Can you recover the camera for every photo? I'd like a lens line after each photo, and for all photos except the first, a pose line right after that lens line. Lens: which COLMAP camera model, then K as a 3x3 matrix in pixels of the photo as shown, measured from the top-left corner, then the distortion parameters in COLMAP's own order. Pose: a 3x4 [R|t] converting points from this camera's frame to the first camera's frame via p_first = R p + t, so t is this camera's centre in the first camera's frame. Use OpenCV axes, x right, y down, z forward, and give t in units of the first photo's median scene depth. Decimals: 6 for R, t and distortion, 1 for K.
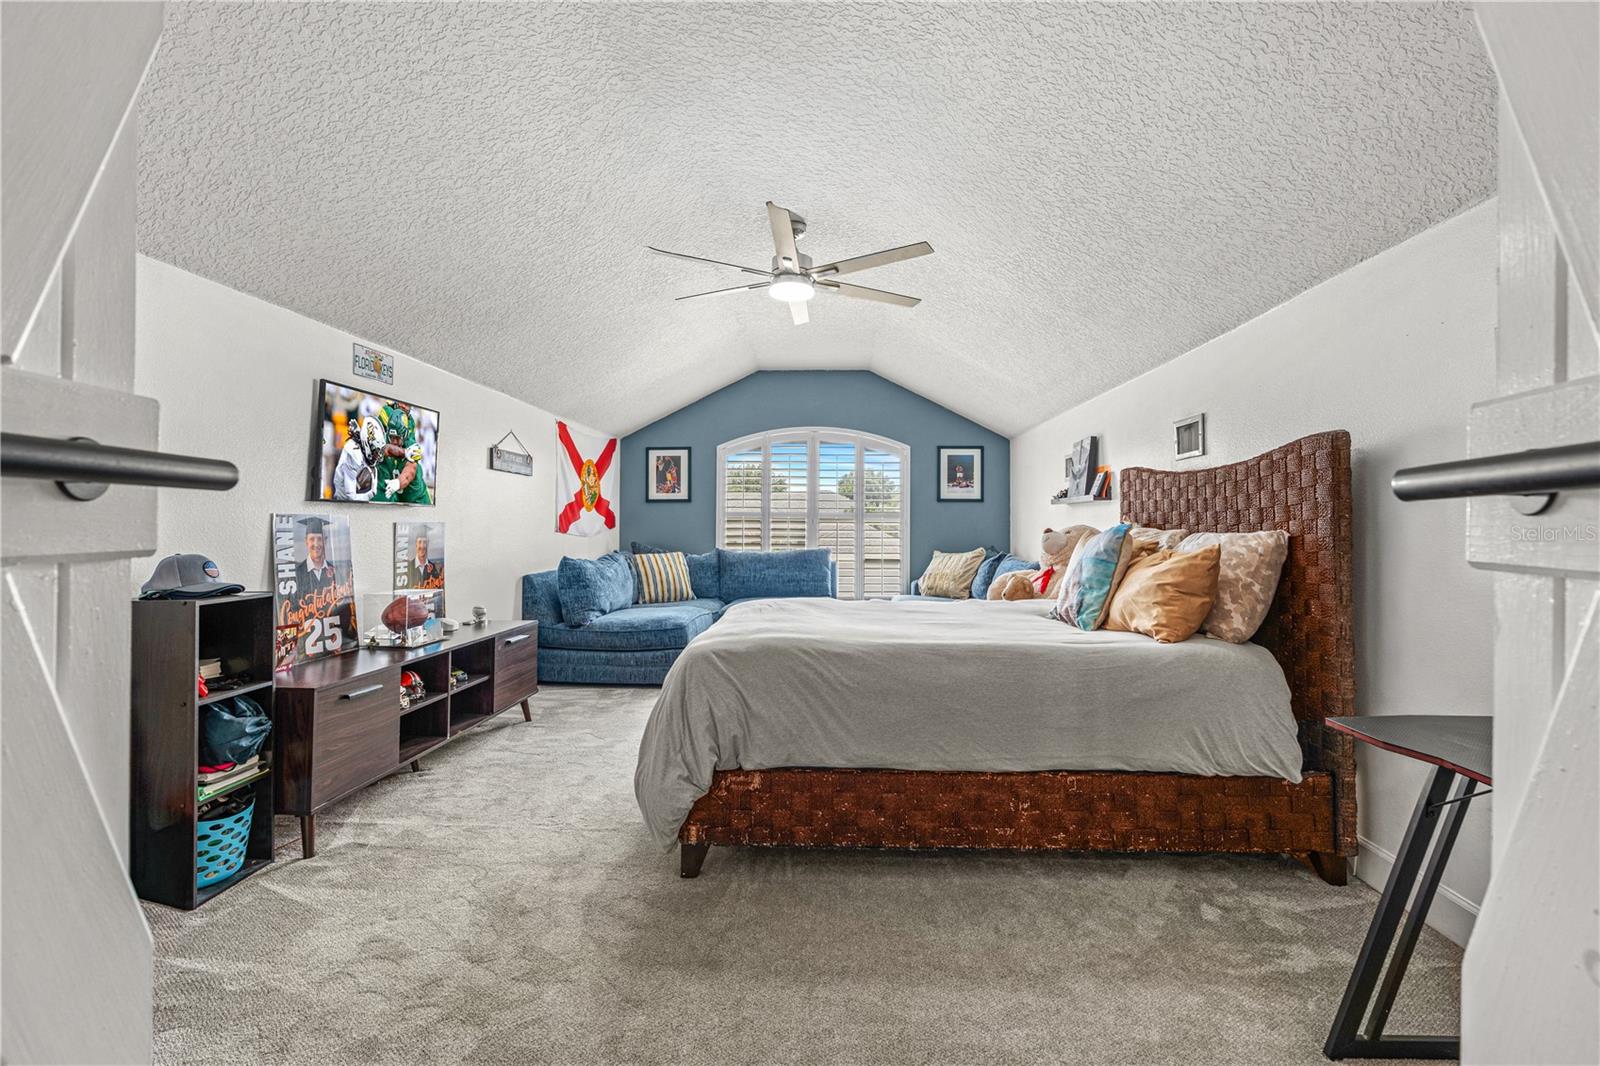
lens RADIAL K [[736.2, 0, 852.0], [0, 736.2, 513.0], [0, 0, 1]] dist [-0.005883, 0.003169]
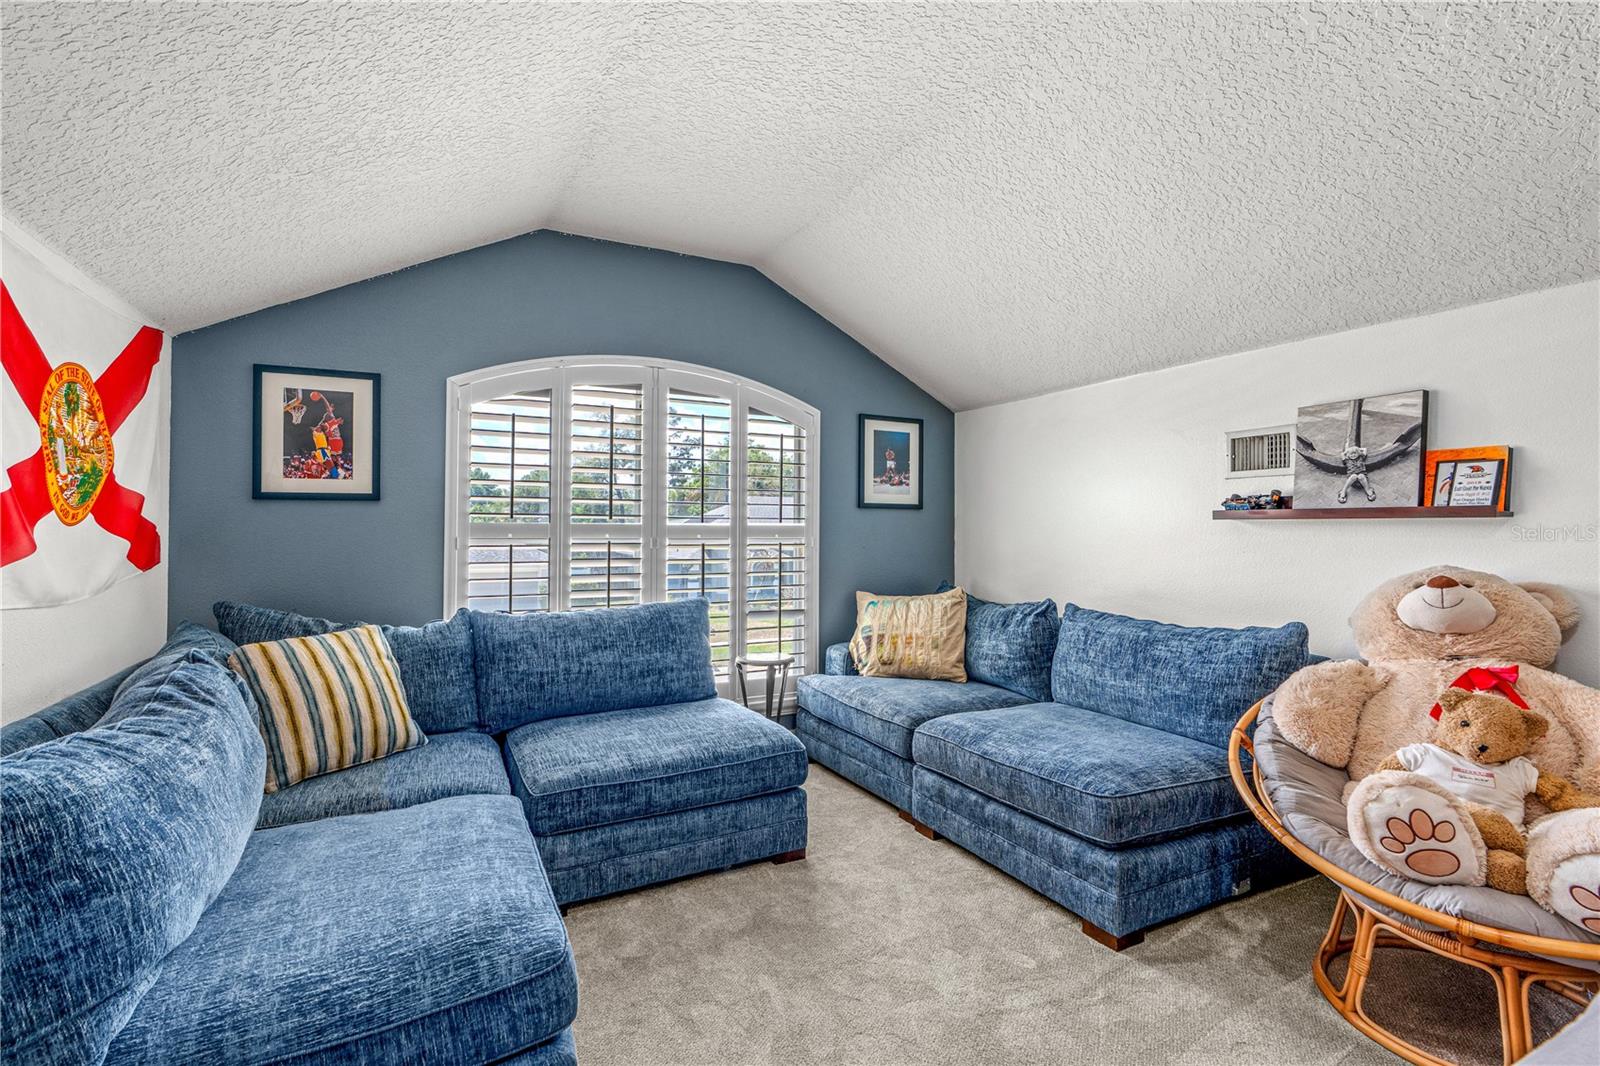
lens RADIAL K [[736.2, 0, 813.6], [0, 736.2, 522.8], [0, 0, 1]] dist [-0.005883, 0.003169]
pose [[0.894015, 0.006098, 0.447996, -0.458325], [-0.011536, 0.999889, 0.009413, -0.021807], [-0.447889, -0.013583, 0.893986, 1.230583]]
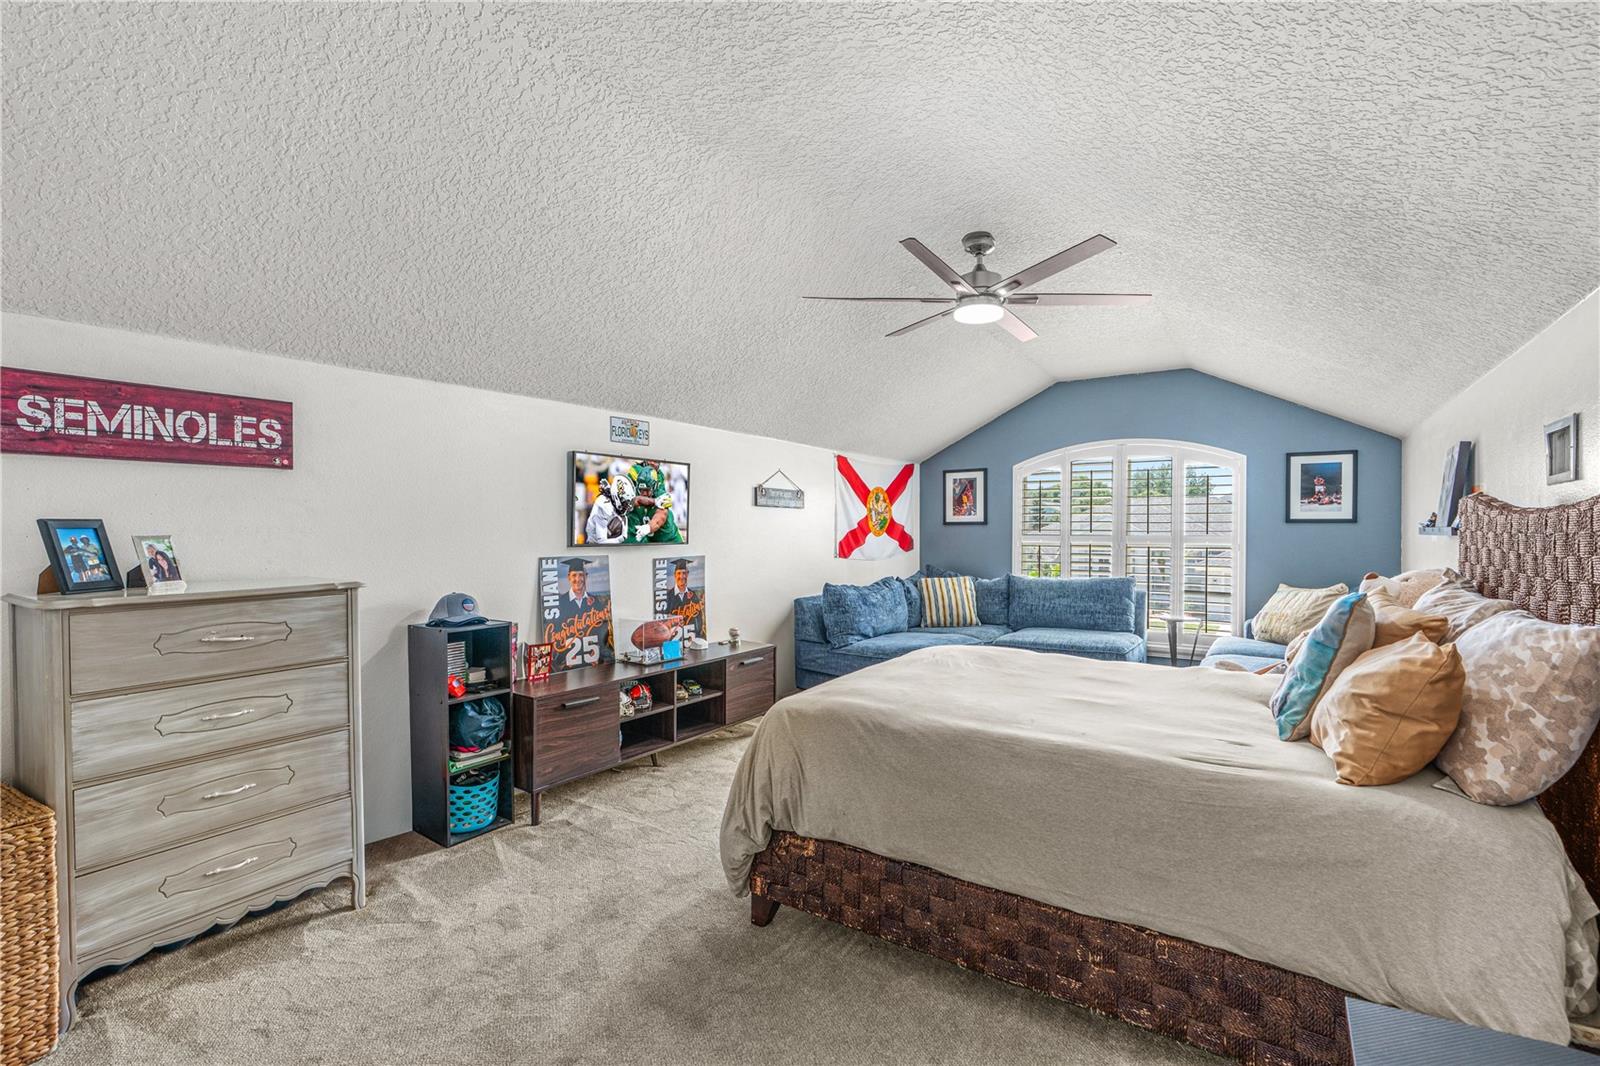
lens RADIAL K [[736.2, 0, 818.6], [0, 736.2, 538.0], [0, 0, 1]] dist [-0.005883, 0.003169]
pose [[0.842864, 0.006570, -0.538087, 0.298366], [0.007073, 0.999704, 0.023285, -0.053661], [0.538080, -0.023432, 0.842568, 0.138163]]
